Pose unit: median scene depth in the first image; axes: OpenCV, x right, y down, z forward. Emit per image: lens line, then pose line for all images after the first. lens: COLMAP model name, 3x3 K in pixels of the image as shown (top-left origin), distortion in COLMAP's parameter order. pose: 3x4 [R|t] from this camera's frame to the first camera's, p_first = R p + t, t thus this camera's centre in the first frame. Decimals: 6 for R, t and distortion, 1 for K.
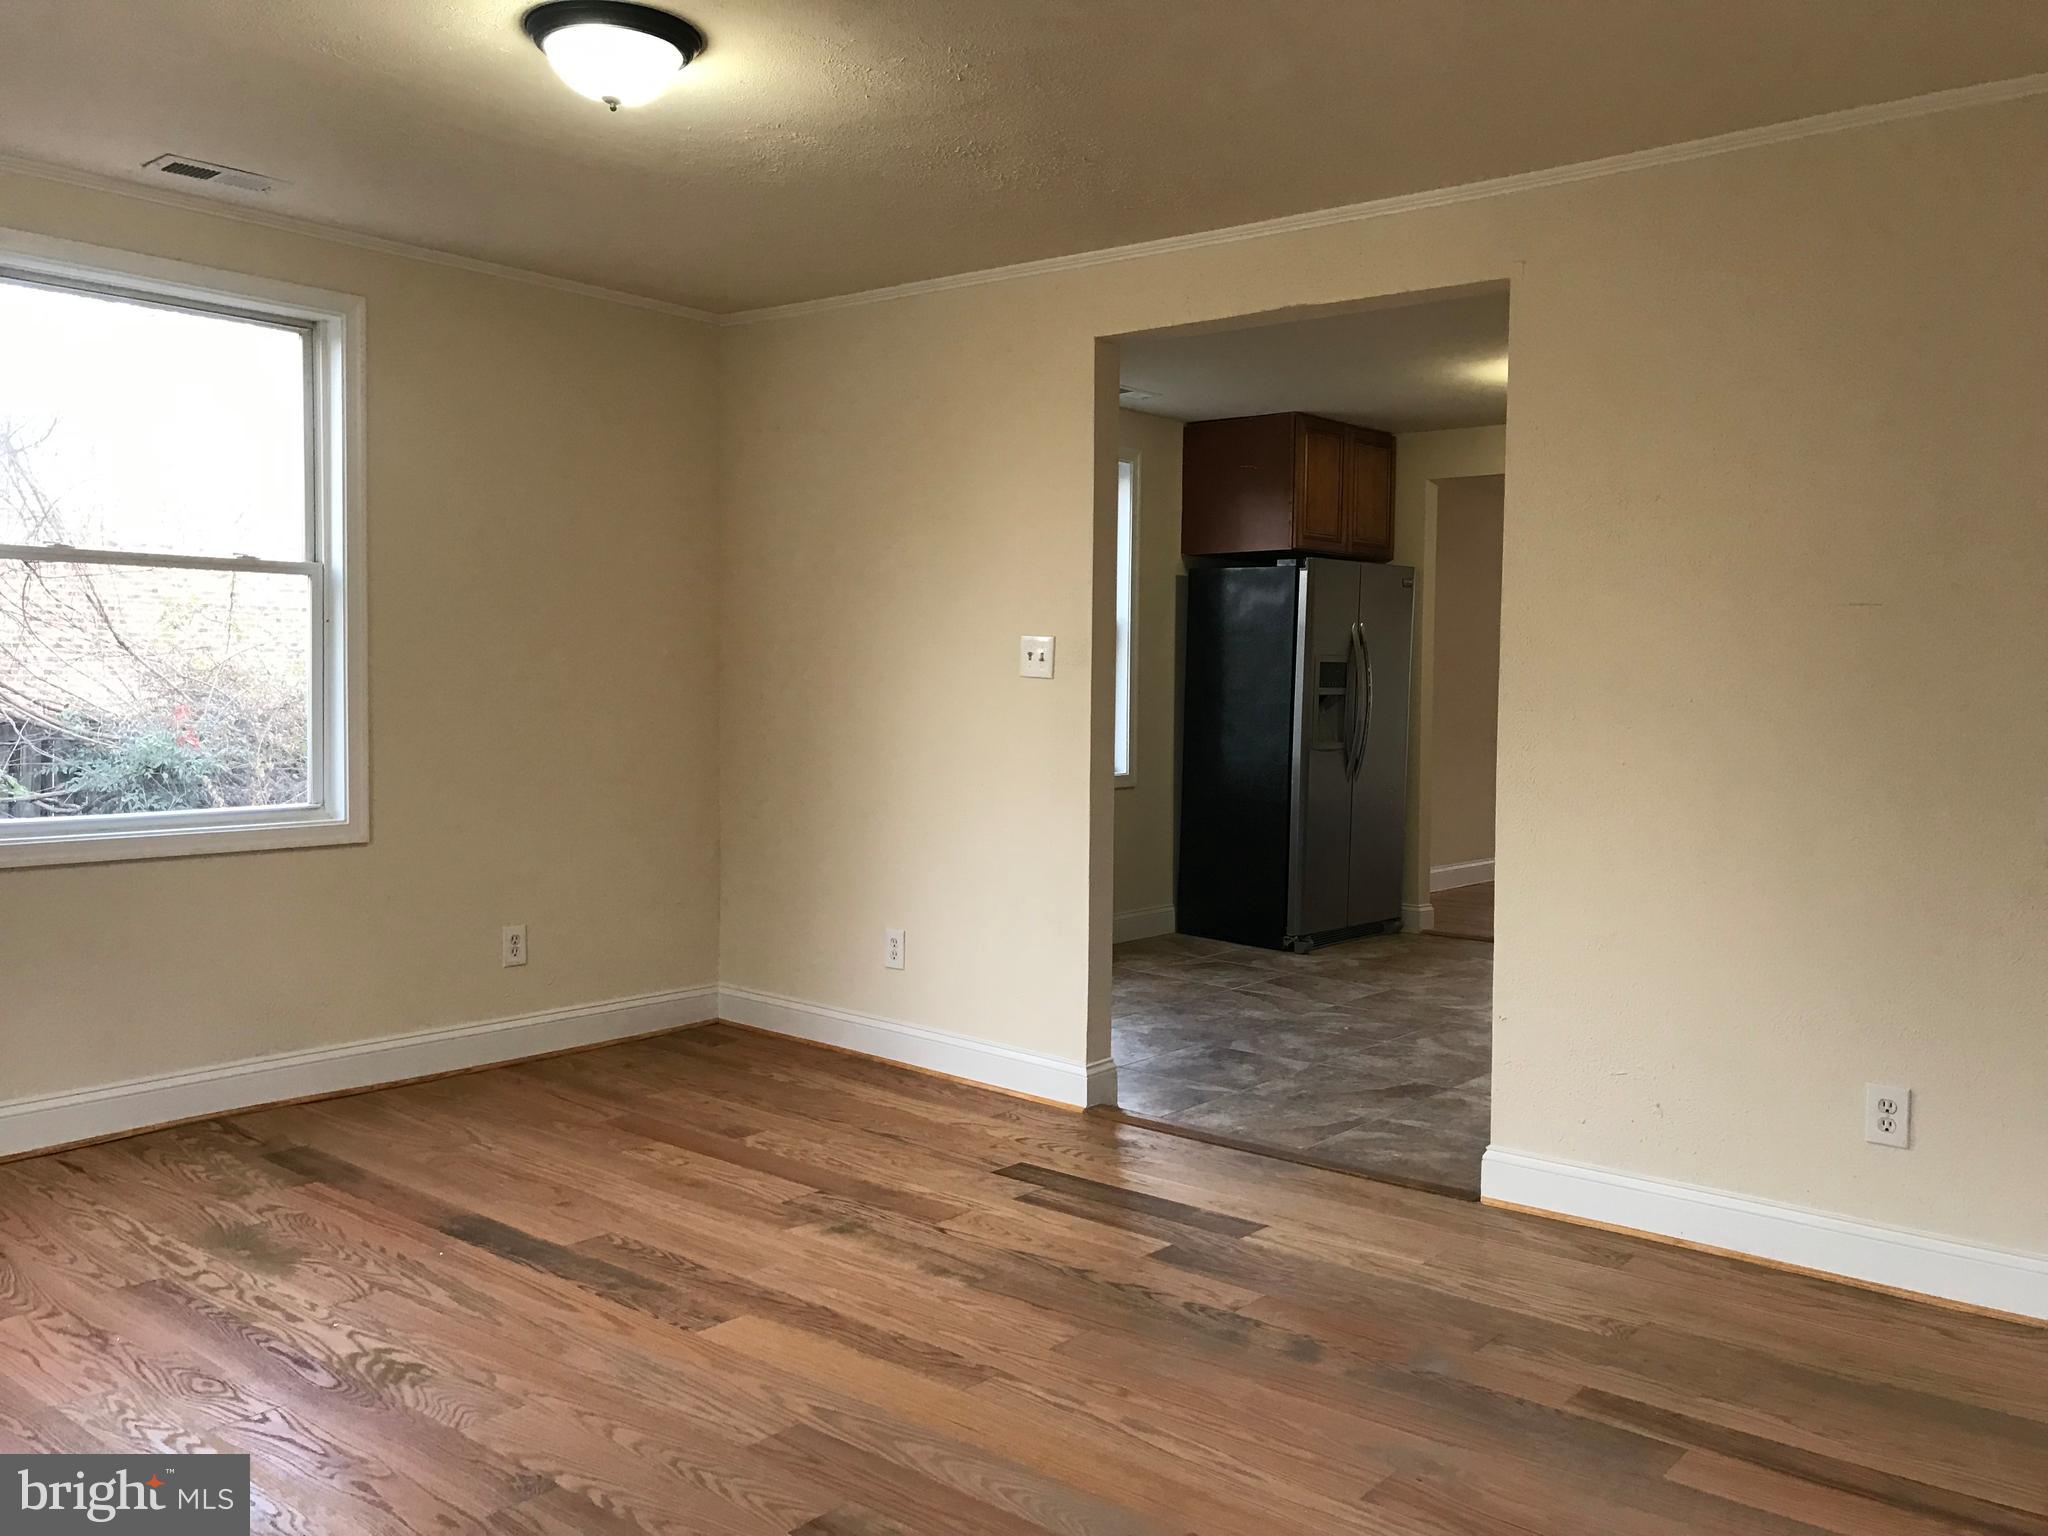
lens RADIAL K [[1682.1, 0, 1021.7], [0, 1682.1, 758.7], [0, 0, 1]] dist [0.026913, -0.002150]
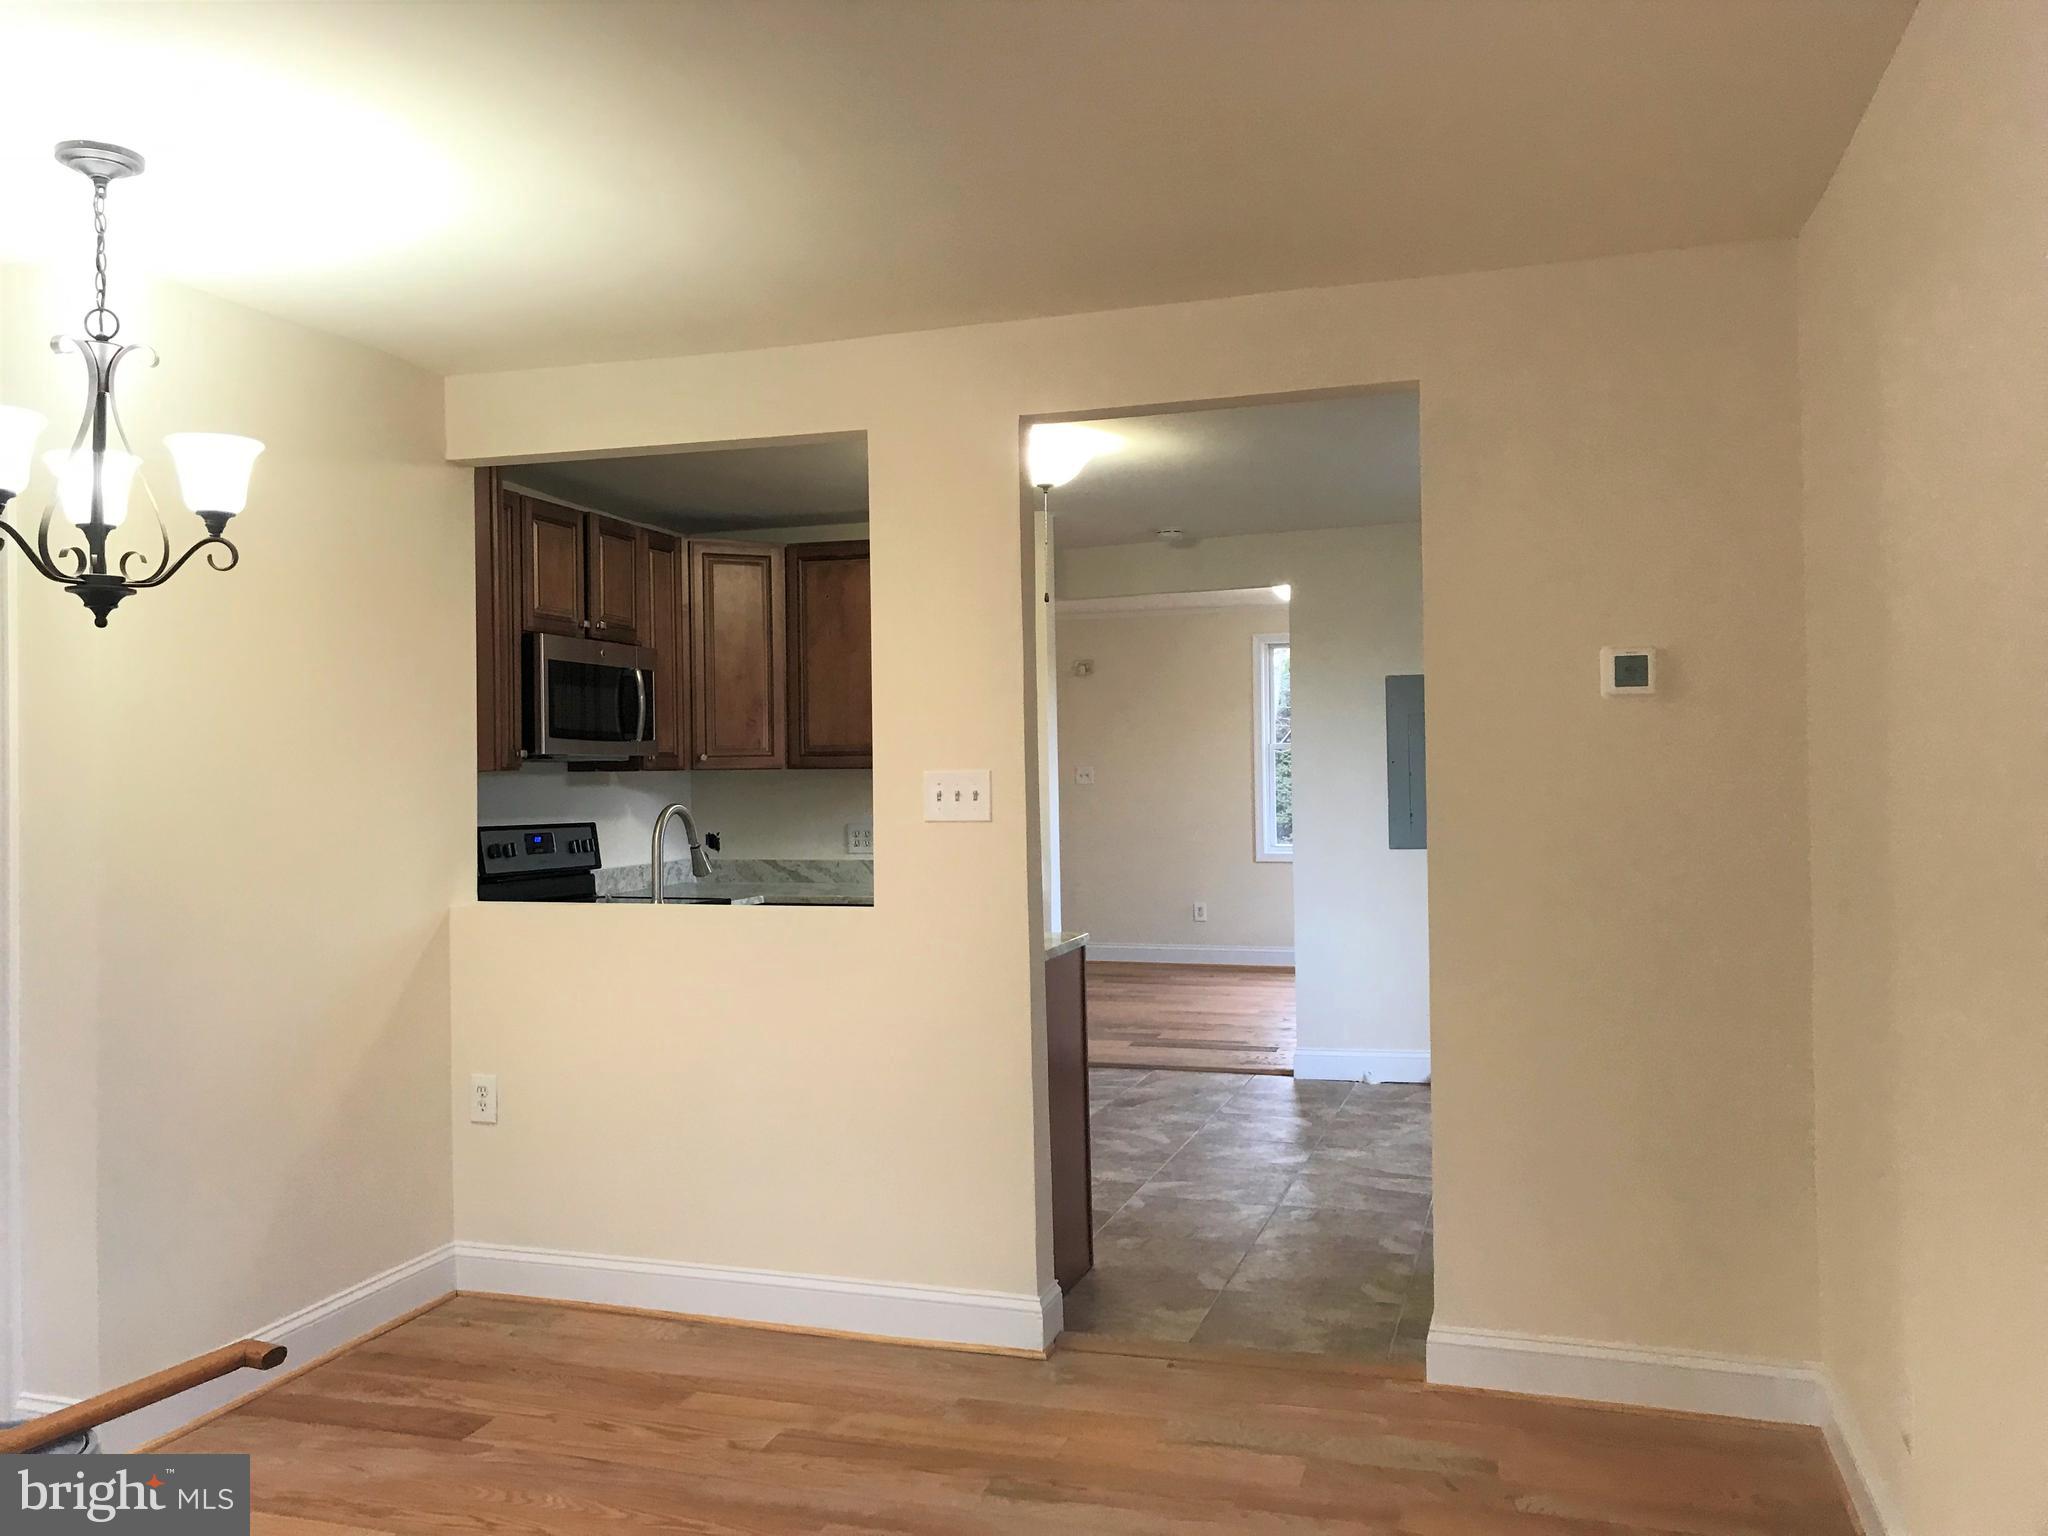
lens RADIAL K [[1682.1, 0, 1015.5], [0, 1682.1, 760.1], [0, 0, 1]] dist [0.026913, -0.002150]
pose [[-0.925610, 0.000305, -0.378479, 1.167298], [-0.013252, 0.999360, 0.033215, -0.175110], [0.378247, 0.035760, -0.925014, 3.102778]]
